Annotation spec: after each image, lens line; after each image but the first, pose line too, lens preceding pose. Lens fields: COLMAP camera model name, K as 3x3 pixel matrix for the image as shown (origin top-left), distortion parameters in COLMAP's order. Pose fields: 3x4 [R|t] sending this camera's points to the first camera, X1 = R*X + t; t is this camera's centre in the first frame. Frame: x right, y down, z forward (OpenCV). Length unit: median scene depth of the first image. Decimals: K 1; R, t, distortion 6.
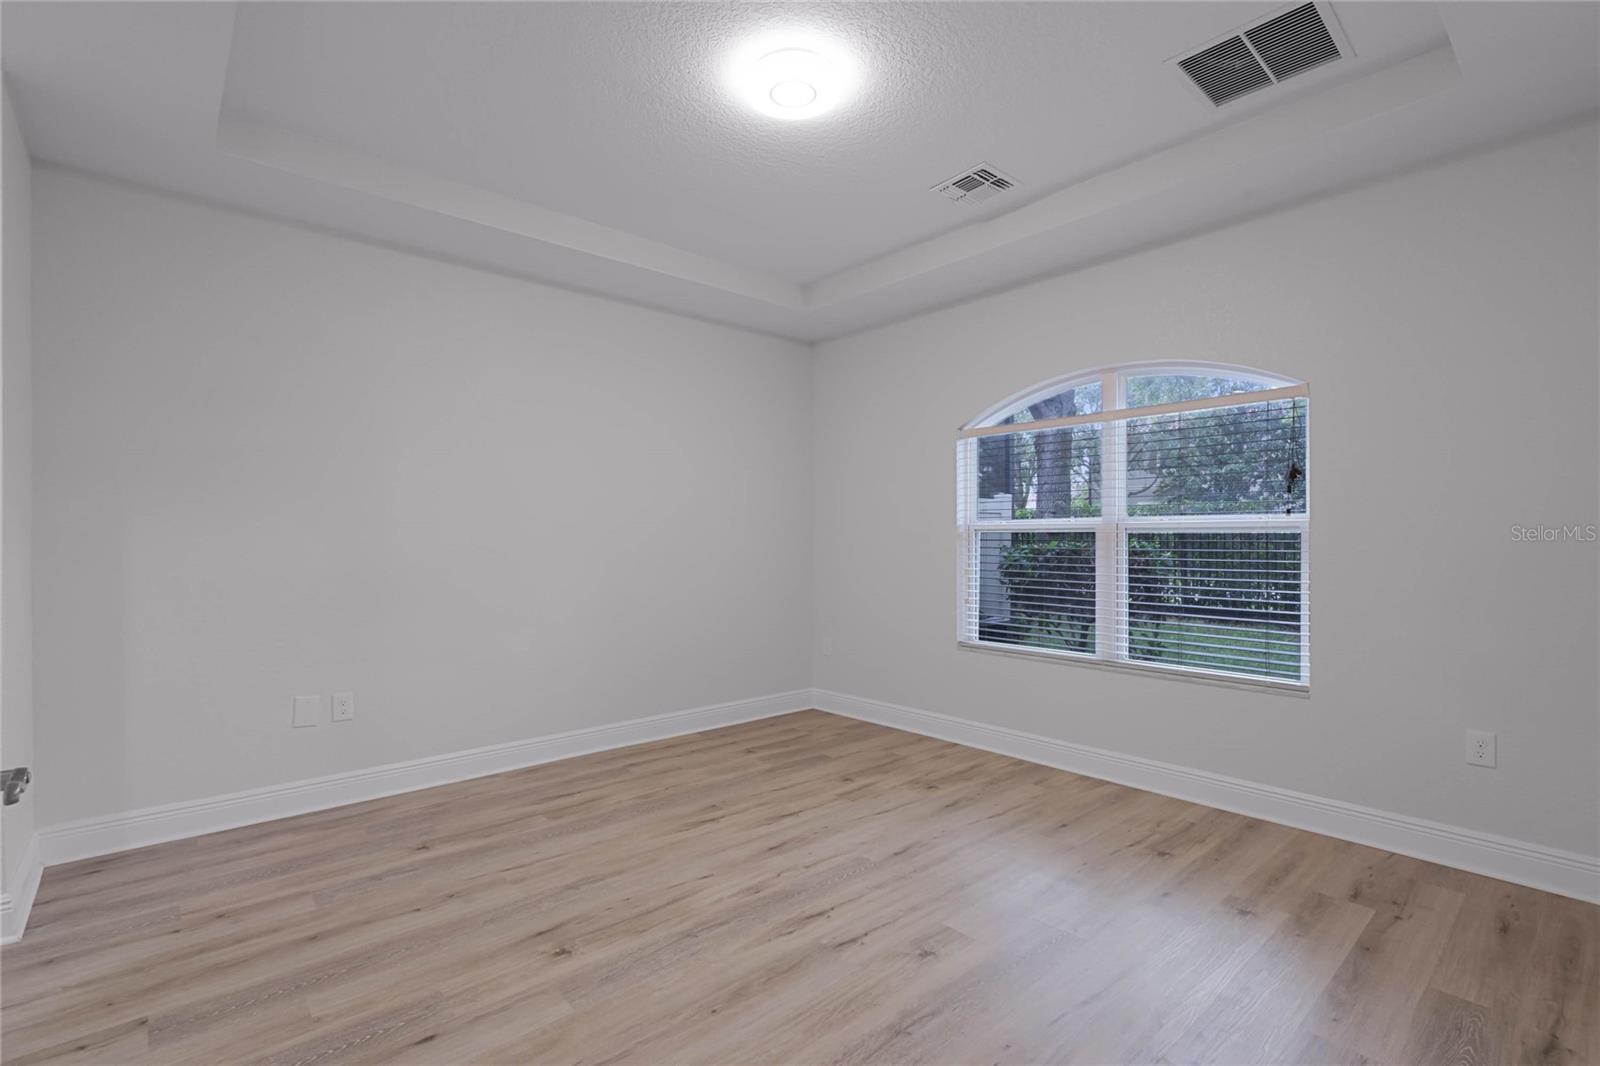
lens RADIAL K [[733.9, 0, 796.5], [0, 733.9, 528.4], [0, 0, 1]] dist [-0.001497, -0.002005]
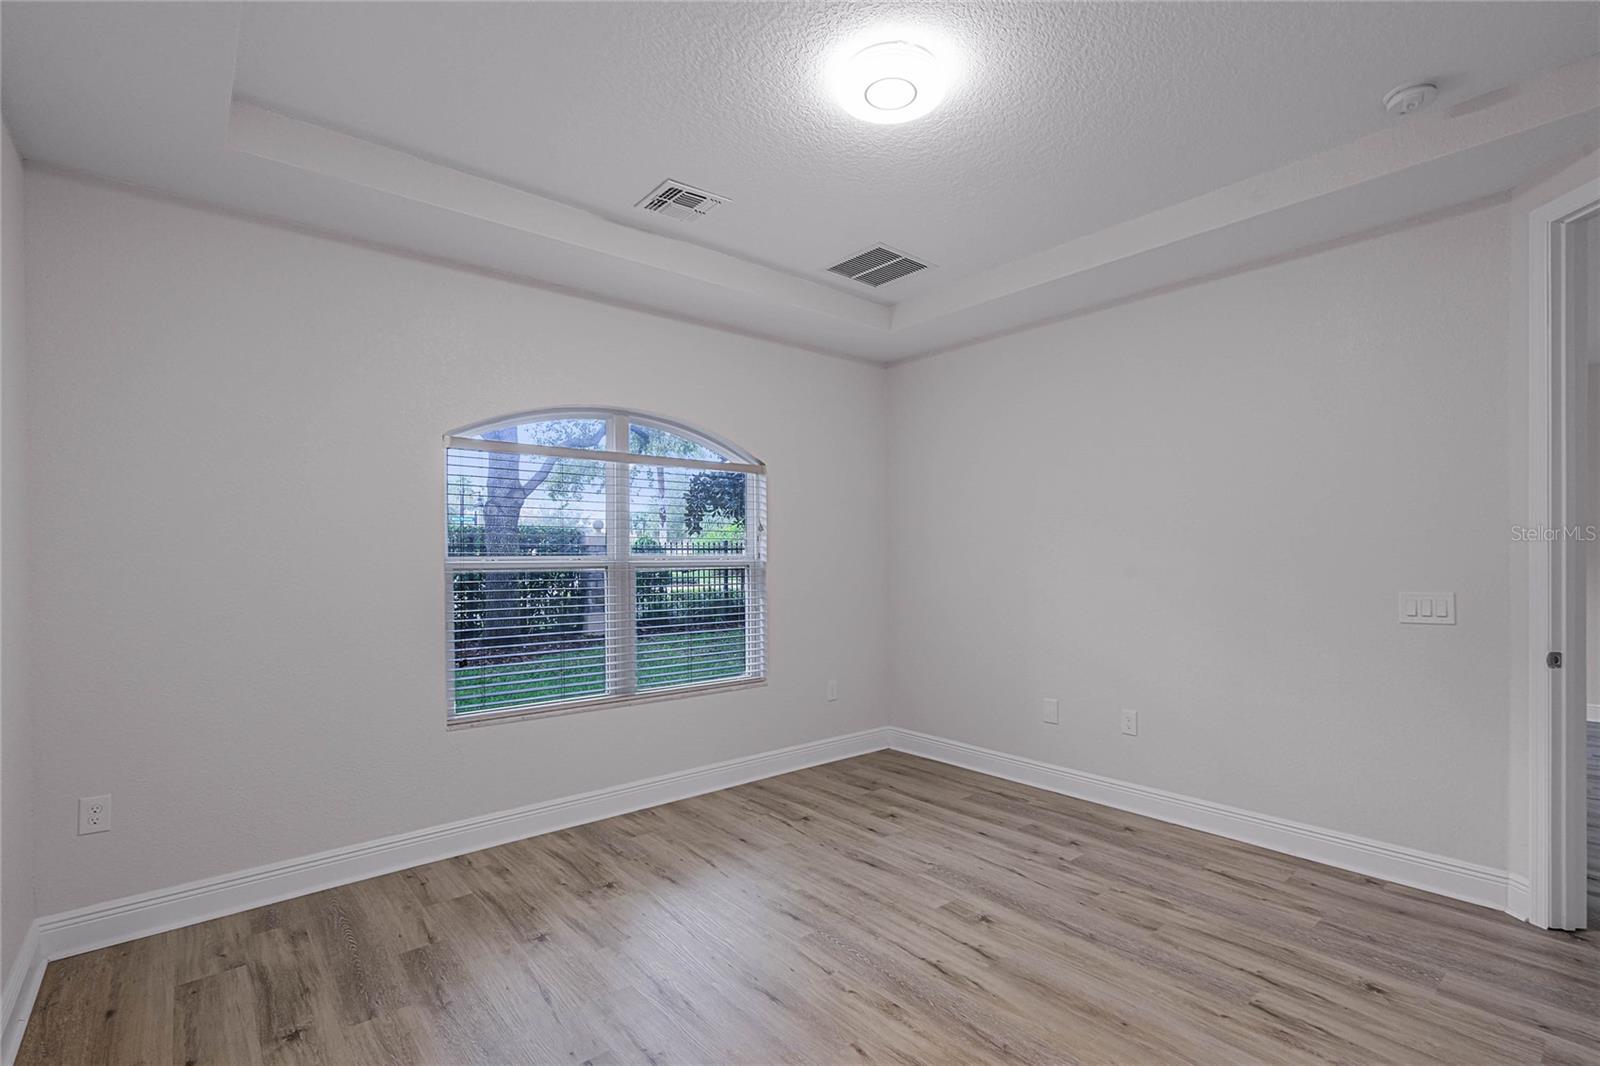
lens RADIAL K [[733.9, 0, 809.3], [0, 733.9, 560.3], [0, 0, 1]] dist [-0.001497, -0.002005]
pose [[0.012745, -0.002762, 0.999915, -0.705169], [-0.007741, 0.999966, 0.002861, -0.019109], [-0.999889, -0.007777, 0.012724, 0.850254]]
